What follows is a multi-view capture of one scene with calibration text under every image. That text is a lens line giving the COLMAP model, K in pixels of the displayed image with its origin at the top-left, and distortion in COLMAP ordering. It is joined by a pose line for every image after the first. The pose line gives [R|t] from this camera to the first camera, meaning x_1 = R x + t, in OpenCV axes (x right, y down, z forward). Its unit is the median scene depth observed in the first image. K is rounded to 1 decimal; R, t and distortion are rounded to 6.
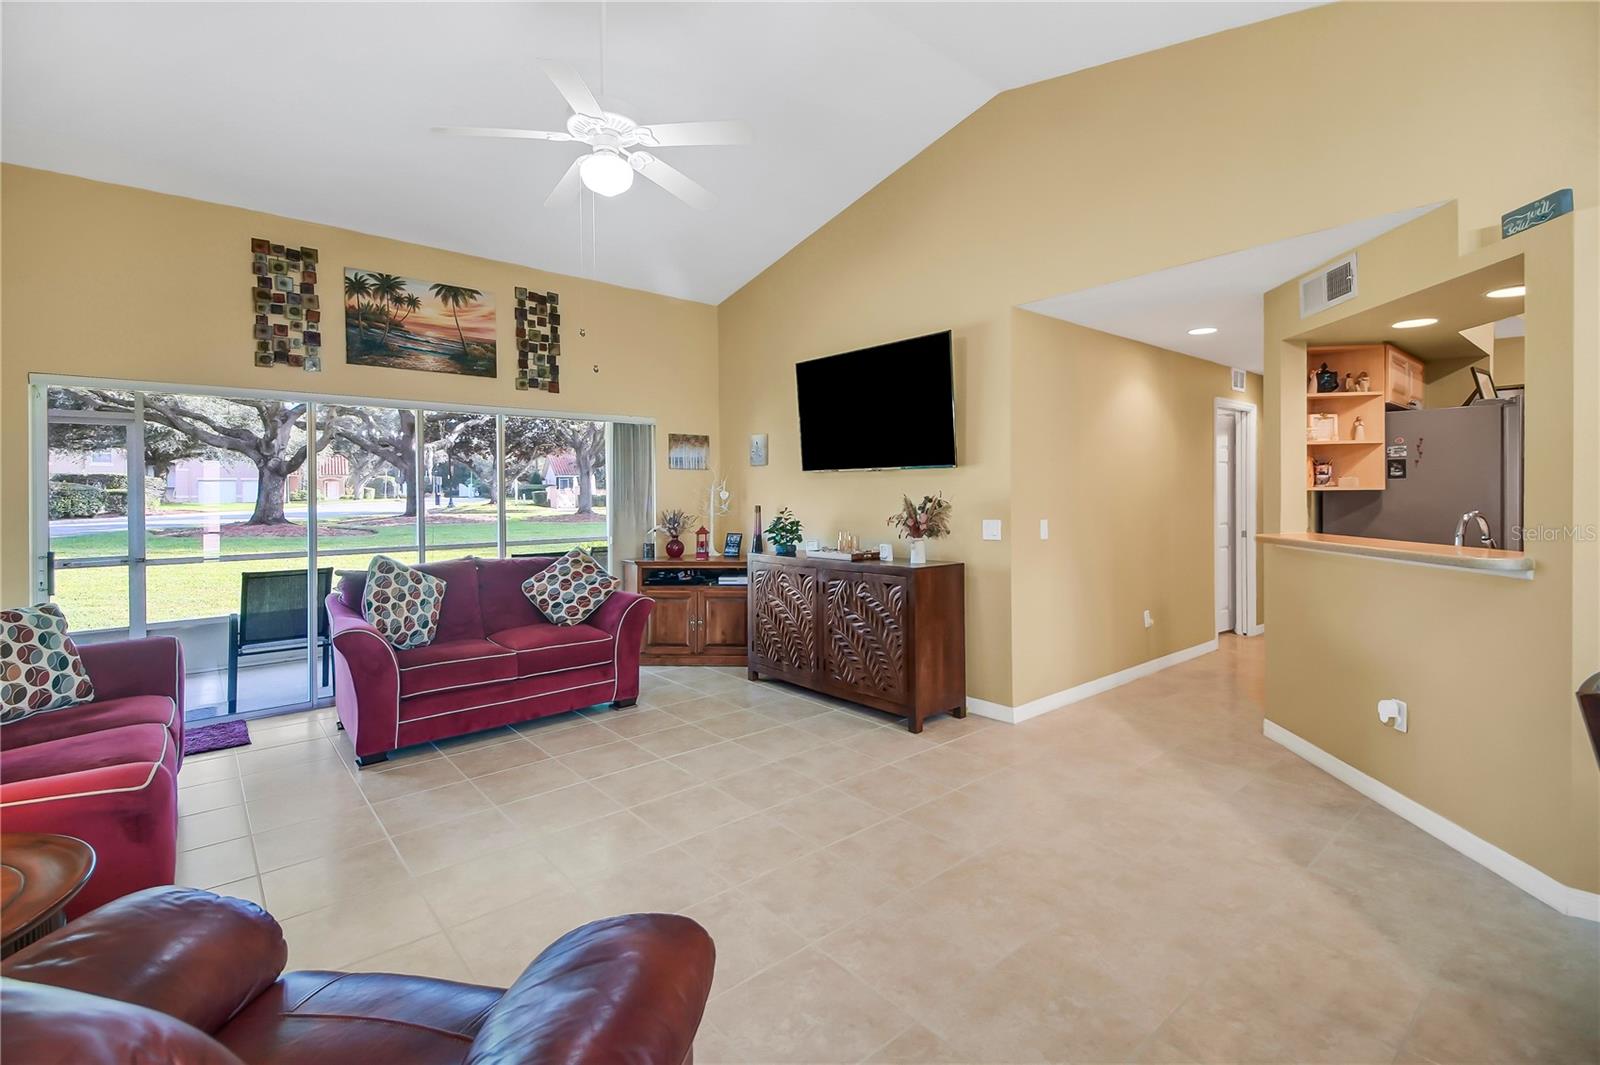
lens RADIAL K [[705.6, 0, 825.2], [0, 705.6, 498.7], [0, 0, 1]] dist [0.045441, -0.020453]
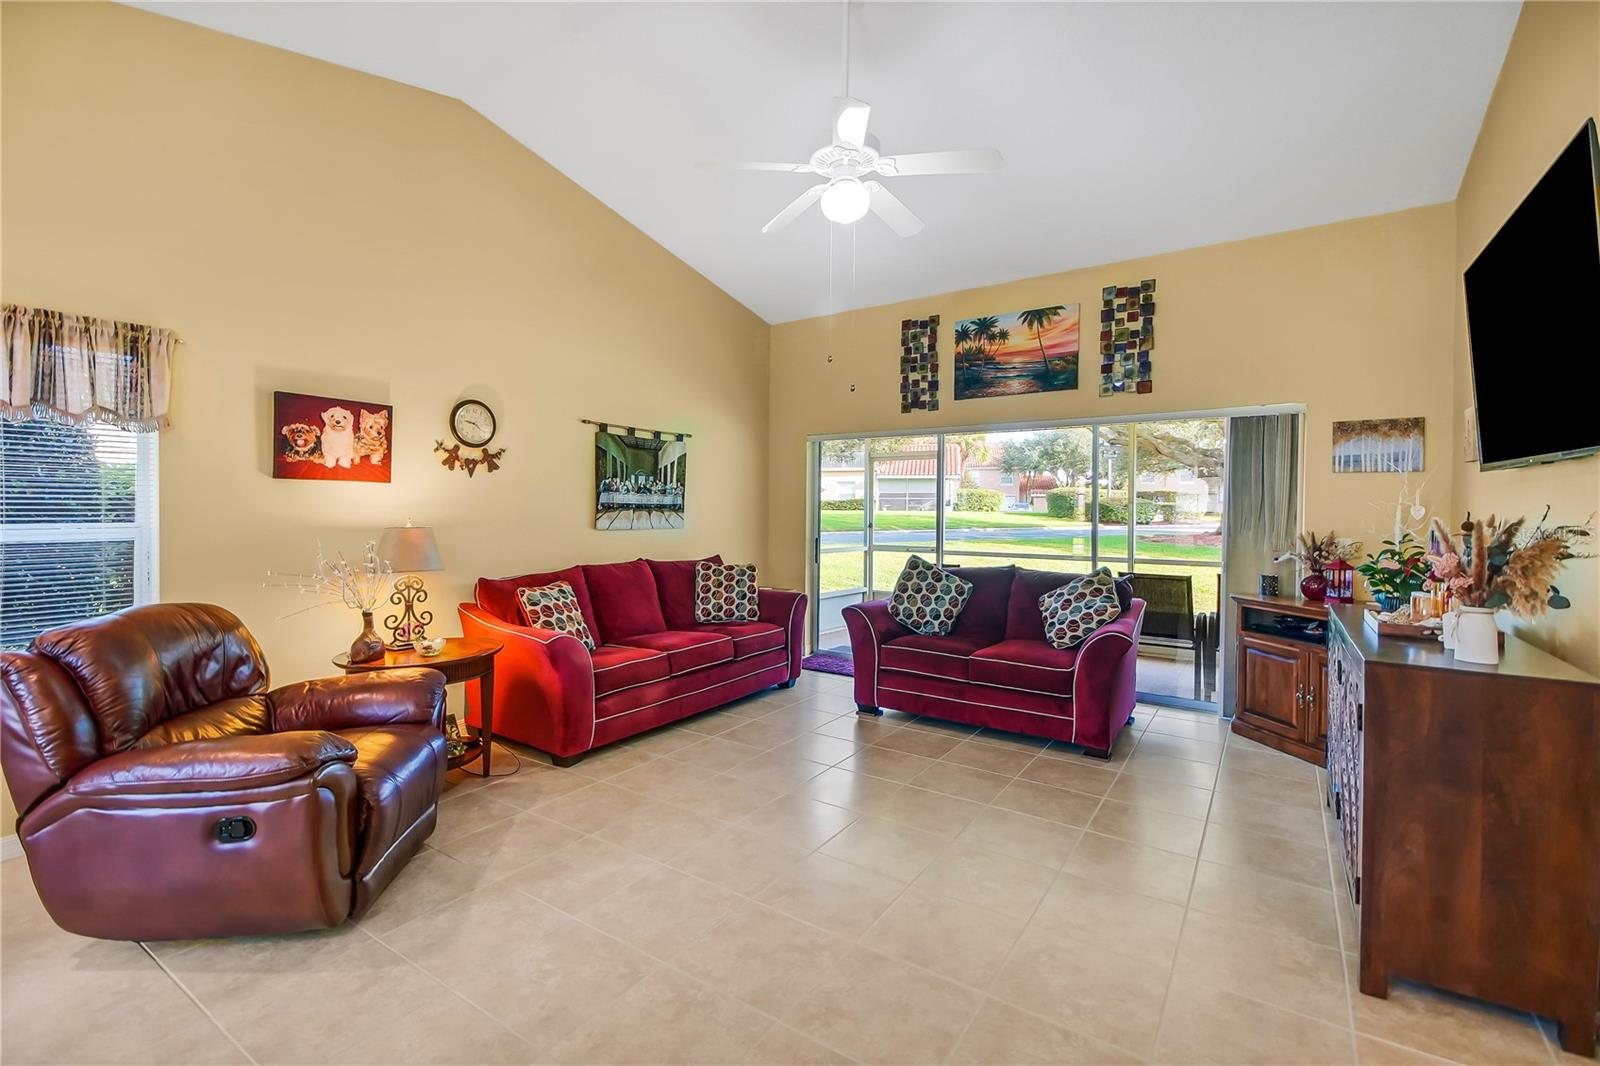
lens RADIAL K [[712.9, 0, 803.7], [0, 712.9, 515.6], [0, 0, 1]] dist [0.046222, -0.021378]
pose [[0.250811, 0.018725, -0.967855, 0.479575], [-0.014559, 0.999773, 0.015570, -0.005357], [0.967927, 0.010186, 0.251026, 0.455361]]
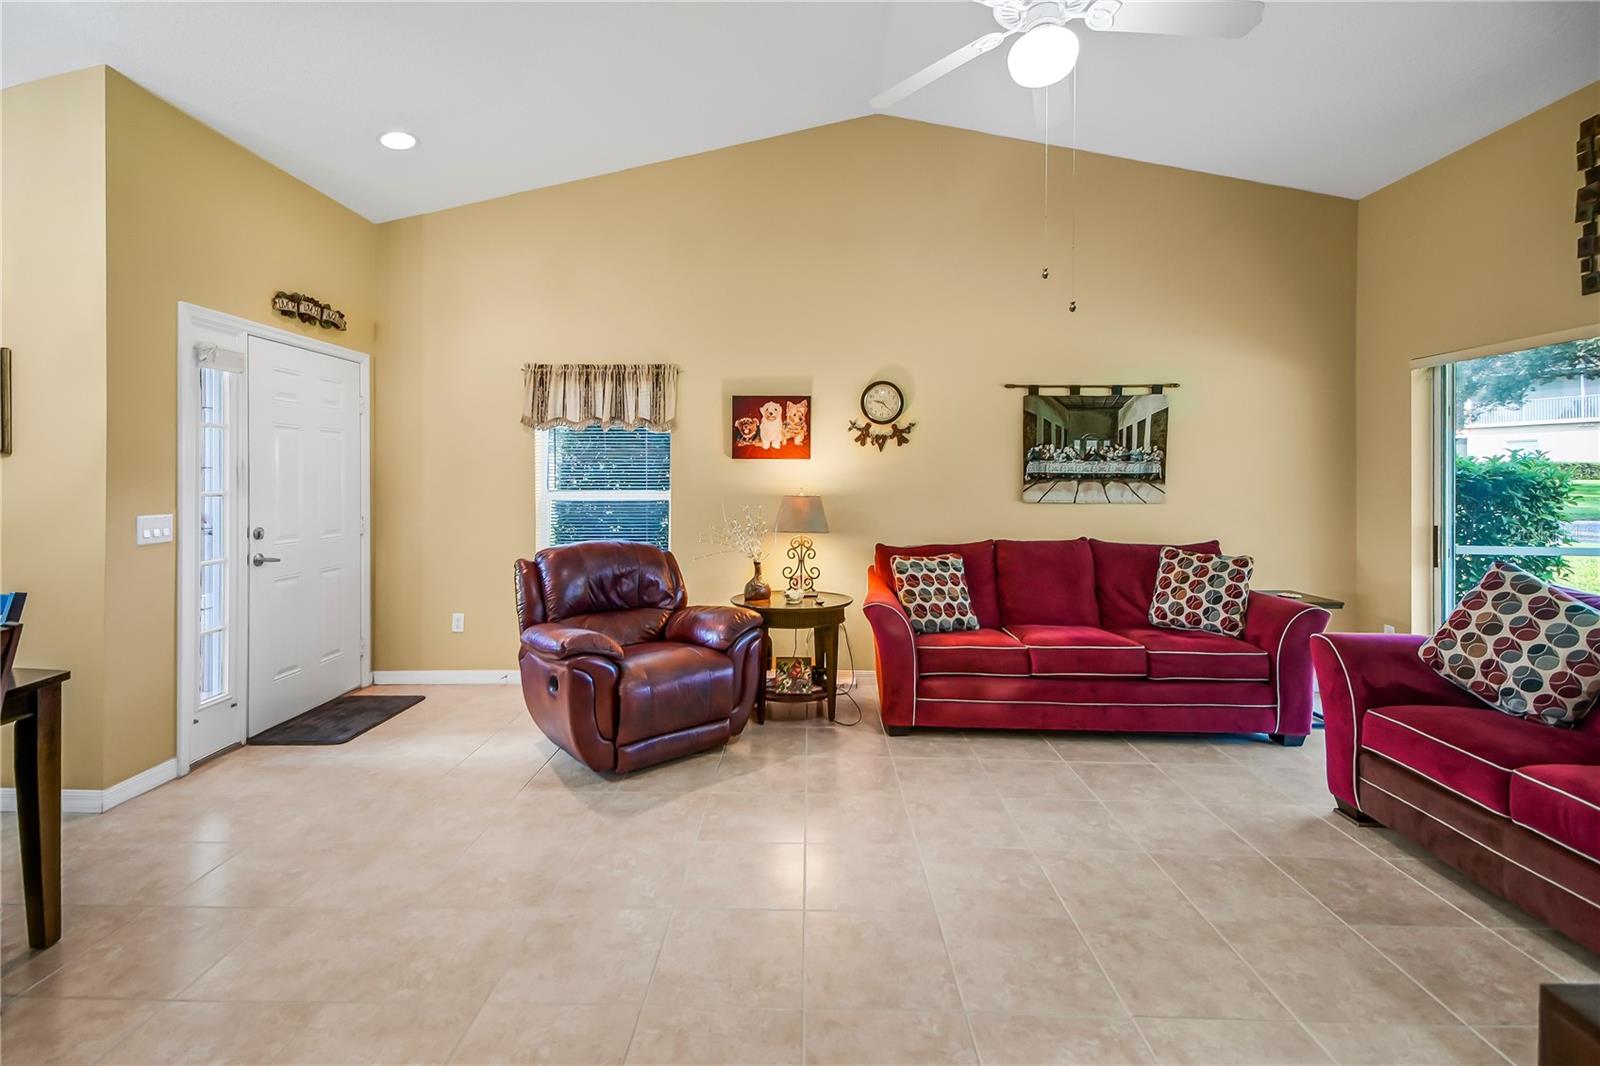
lens RADIAL K [[741.0, 0, 792.4], [0, 741.0, 477.9], [0, 0, 1]] dist [0.048777, -0.028760]
pose [[-0.696643, 0.008261, -0.717370, 0.313040], [0.001463, 0.999948, 0.010094, -0.007517], [0.717416, 0.005982, -0.696619, 0.921031]]
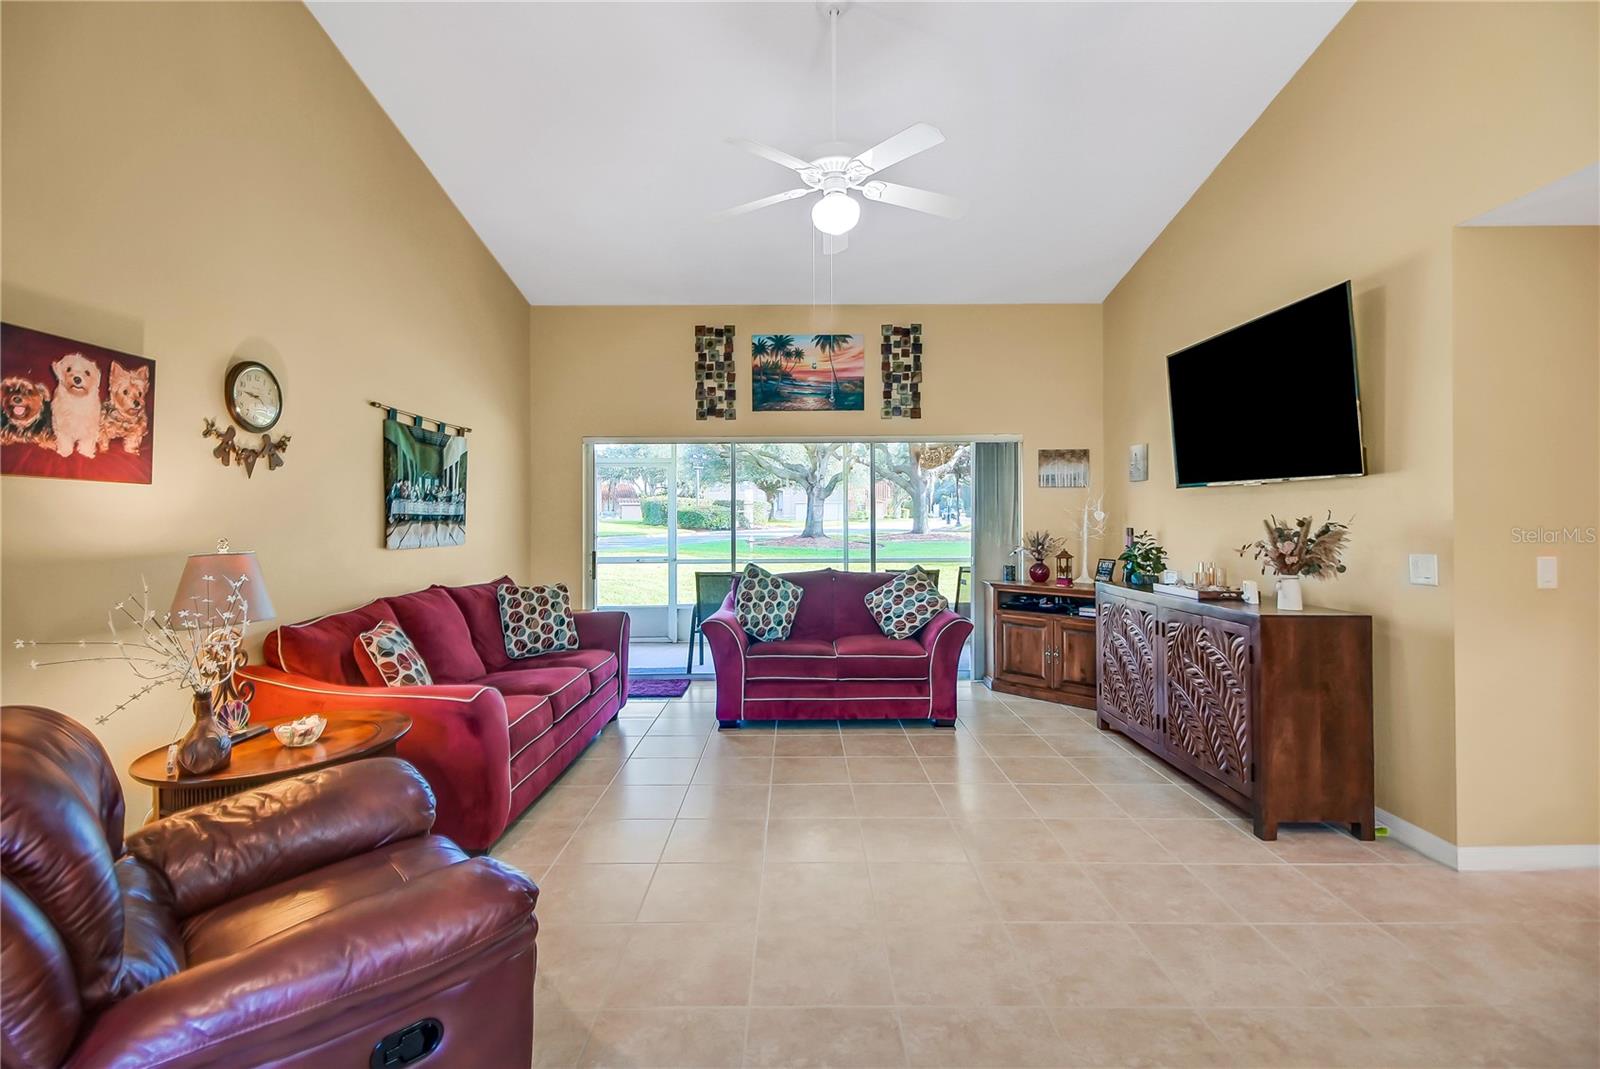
lens RADIAL K [[720.5, 0, 806.7], [0, 720.5, 514.6], [0, 0, 1]] dist [0.044457, -0.024013]
pose [[0.756380, 0.001305, -0.654131, 0.246881], [-0.004998, 0.999980, -0.003785, -0.001359], [0.654113, 0.006132, 0.756372, 0.103848]]
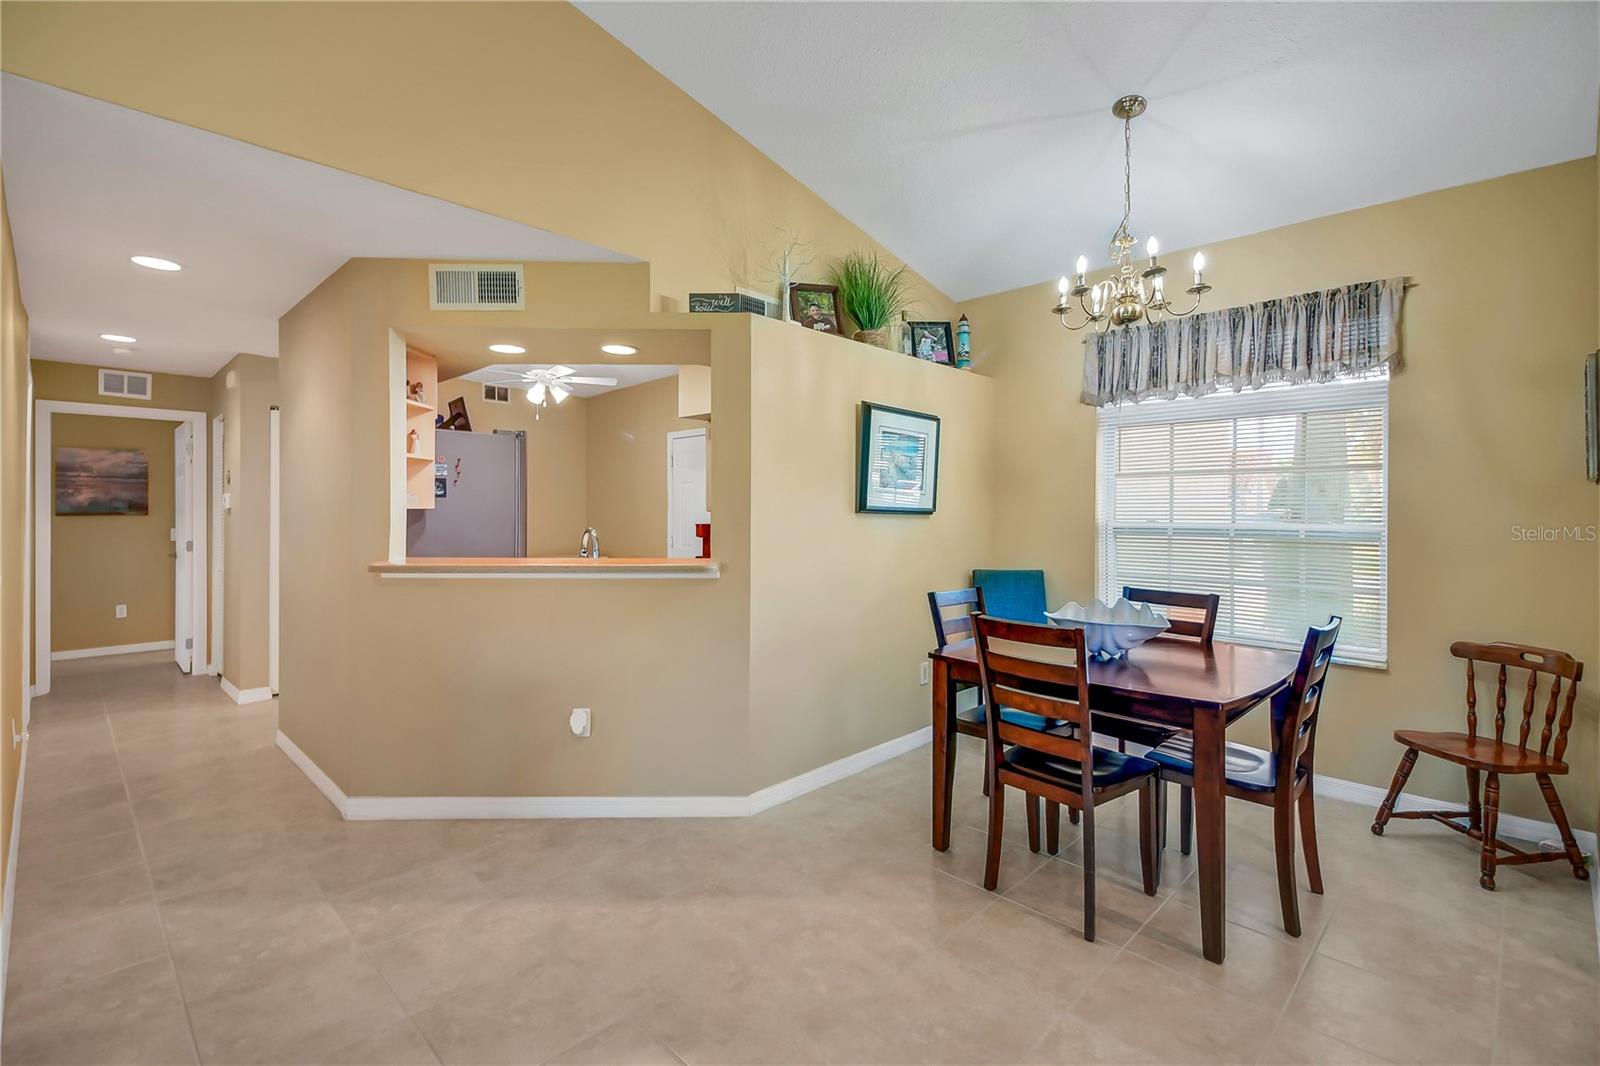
lens RADIAL K [[705.8, 0, 794.0], [0, 705.8, 519.7], [0, 0, 1]] dist [0.029956, -0.000266]
pose [[-0.064527, -0.002739, 0.997912, -0.183656], [0.002991, 0.999991, 0.002938, 0.000642], [-0.997911, 0.003175, -0.064518, 0.529329]]
